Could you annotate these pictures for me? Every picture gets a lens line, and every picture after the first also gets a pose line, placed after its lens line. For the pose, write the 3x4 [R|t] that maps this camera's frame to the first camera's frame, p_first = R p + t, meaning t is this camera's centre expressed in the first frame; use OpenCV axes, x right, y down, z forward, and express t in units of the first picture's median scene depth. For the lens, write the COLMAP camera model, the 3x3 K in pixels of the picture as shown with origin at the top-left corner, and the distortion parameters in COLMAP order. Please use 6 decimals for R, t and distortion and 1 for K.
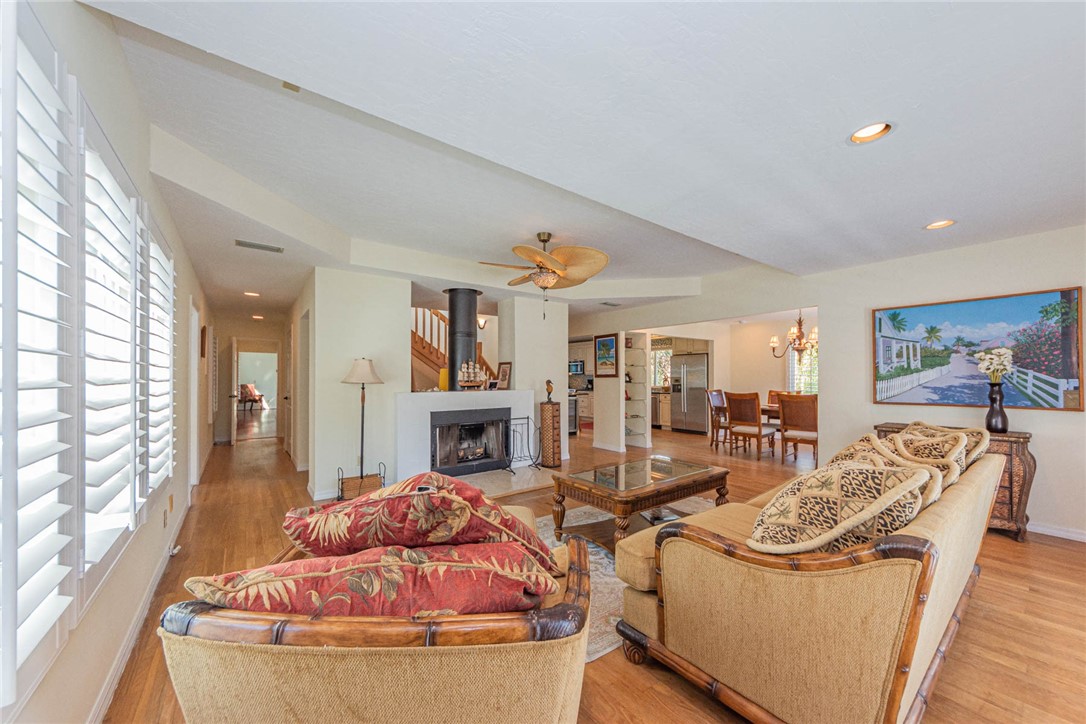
lens RADIAL K [[391.3, 0, 539.7], [0, 391.3, 377.3], [0, 0, 1]] dist [-0.000112, -0.000011]
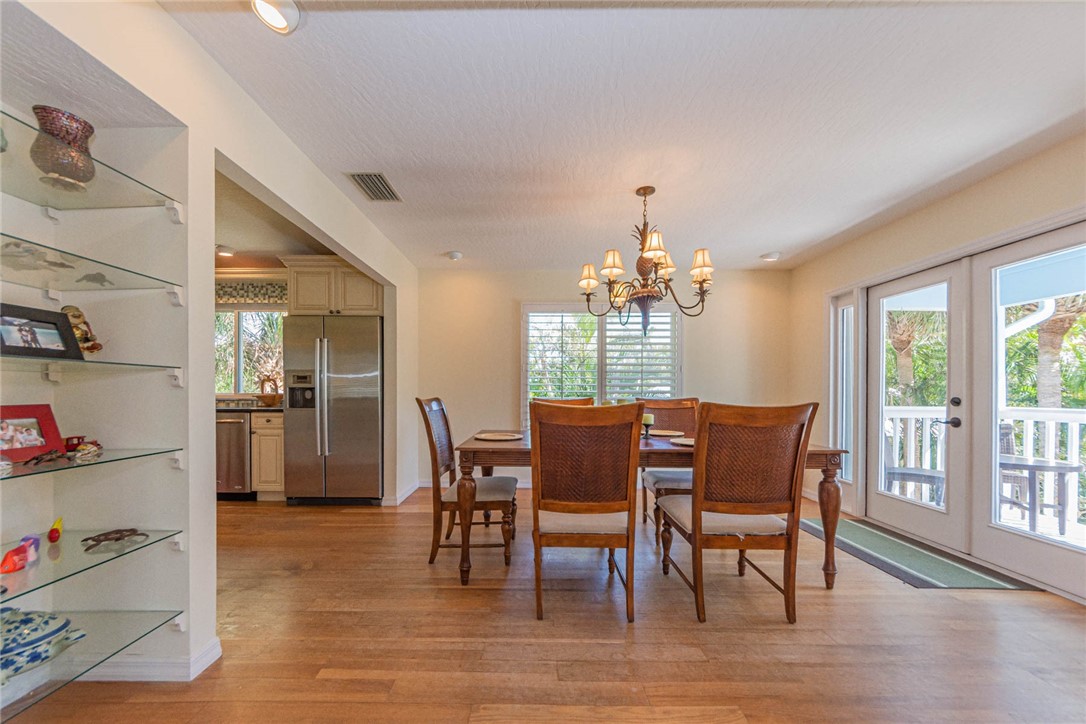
lens RADIAL K [[412.7, 0, 538.6], [0, 412.7, 393.0], [0, 0, 1]] dist [-0.000856, -0.000068]
pose [[0.607539, 0.000090, 0.794290, 0.161604], [-0.003970, 0.999988, 0.002924, 0.021122], [-0.794280, -0.004930, 0.607532, 0.549246]]
